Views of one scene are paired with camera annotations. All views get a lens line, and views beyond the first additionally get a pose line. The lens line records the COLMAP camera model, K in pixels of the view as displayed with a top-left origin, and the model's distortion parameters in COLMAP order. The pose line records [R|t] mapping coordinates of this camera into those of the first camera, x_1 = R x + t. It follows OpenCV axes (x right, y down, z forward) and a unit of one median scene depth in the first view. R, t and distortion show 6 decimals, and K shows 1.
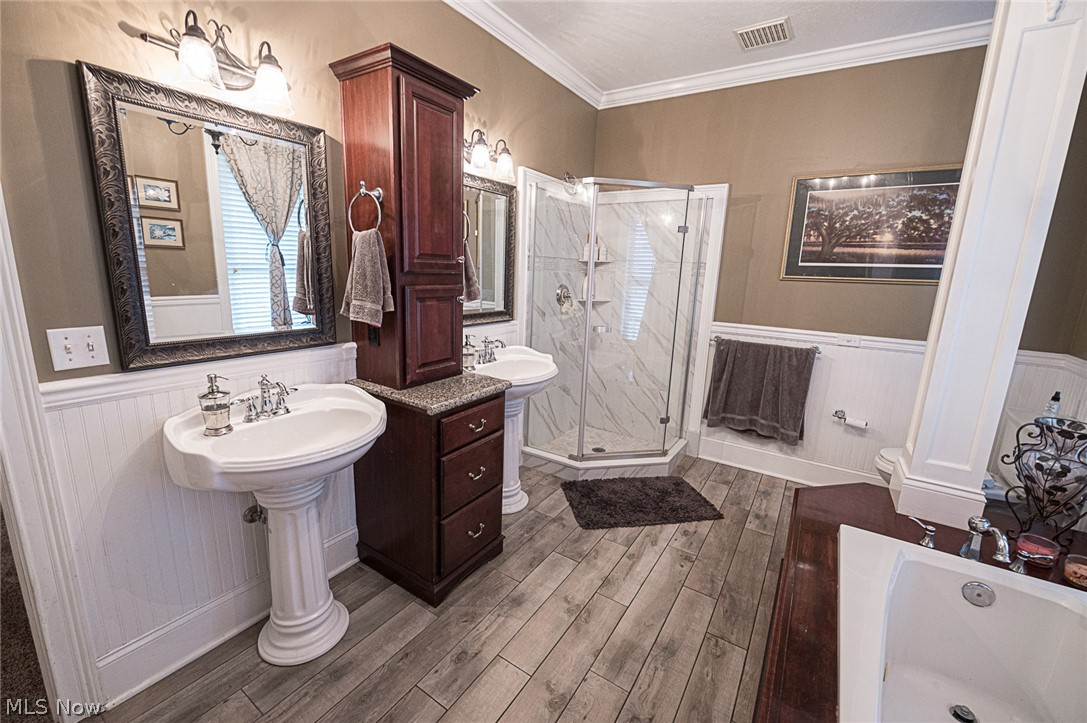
lens RADIAL K [[440.4, 0, 533.4], [0, 440.4, 359.9], [0, 0, 1]] dist [-0.008364, -0.000817]
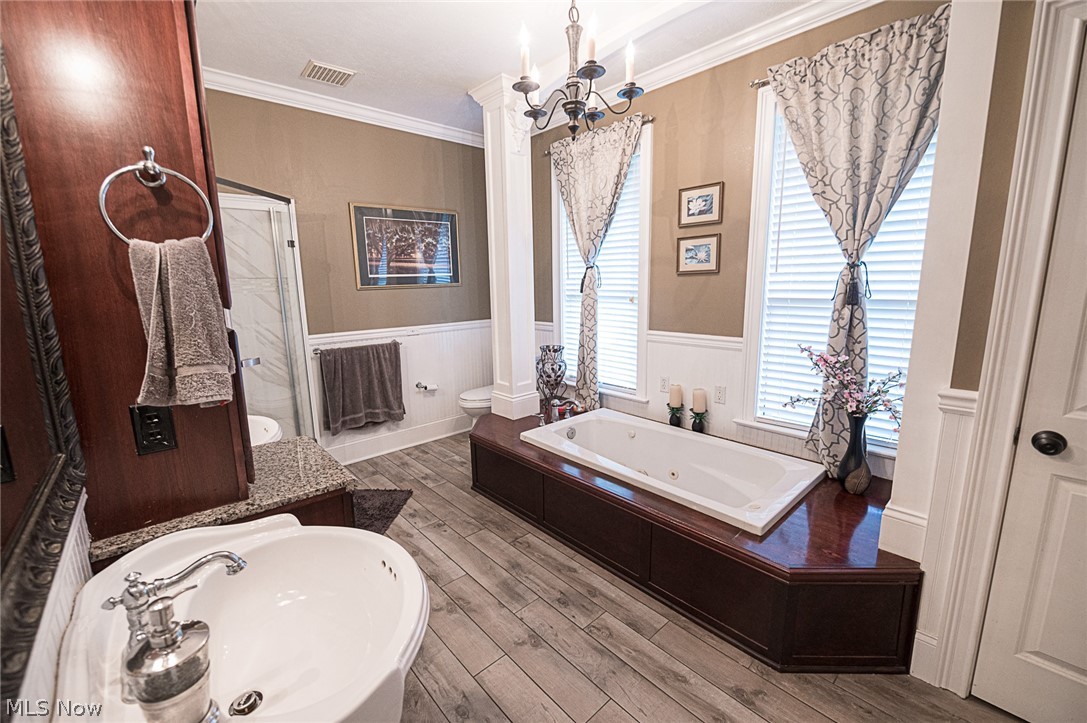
lens RADIAL K [[440.4, 0, 533.6], [0, 440.4, 360.3], [0, 0, 1]] dist [-0.008364, -0.000817]
pose [[0.254264, -0.210069, 0.944045, -0.536922], [0.228763, 0.961489, 0.152337, -0.086336], [-0.939690, 0.177229, 0.292528, 0.296157]]
